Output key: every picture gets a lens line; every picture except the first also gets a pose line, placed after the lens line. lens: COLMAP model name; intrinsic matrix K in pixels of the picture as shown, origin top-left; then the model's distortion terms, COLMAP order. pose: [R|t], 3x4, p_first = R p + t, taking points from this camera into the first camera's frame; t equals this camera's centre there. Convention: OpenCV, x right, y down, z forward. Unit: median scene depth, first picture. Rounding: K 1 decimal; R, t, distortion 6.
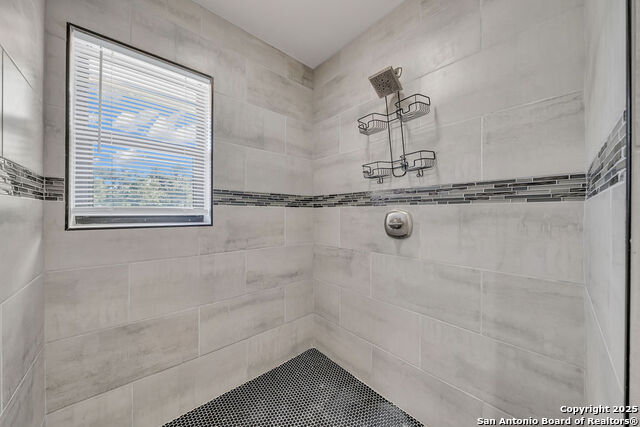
lens RADIAL K [[220.3, 0, 318.5], [0, 220.3, 213.8], [0, 0, 1]] dist [-0.009990, 0.000204]
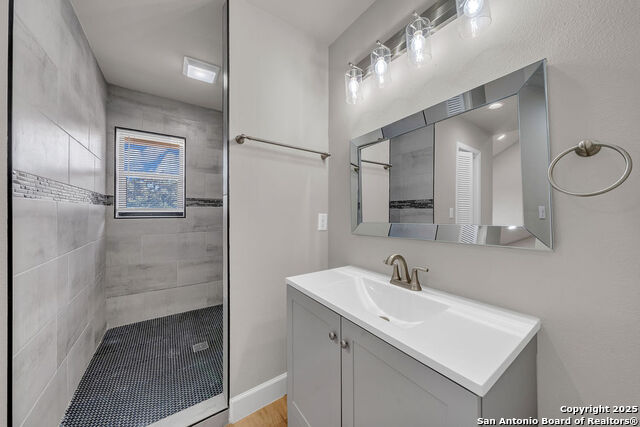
lens RADIAL K [[220.3, 0, 320.3], [0, 220.3, 210.2], [0, 0, 1]] dist [-0.009990, 0.000204]
pose [[0.992648, -0.000143, -0.121036, 1.072525], [-0.000148, 0.999997, -0.002392, -0.005212], [0.121036, 0.002393, 0.992645, -0.863636]]
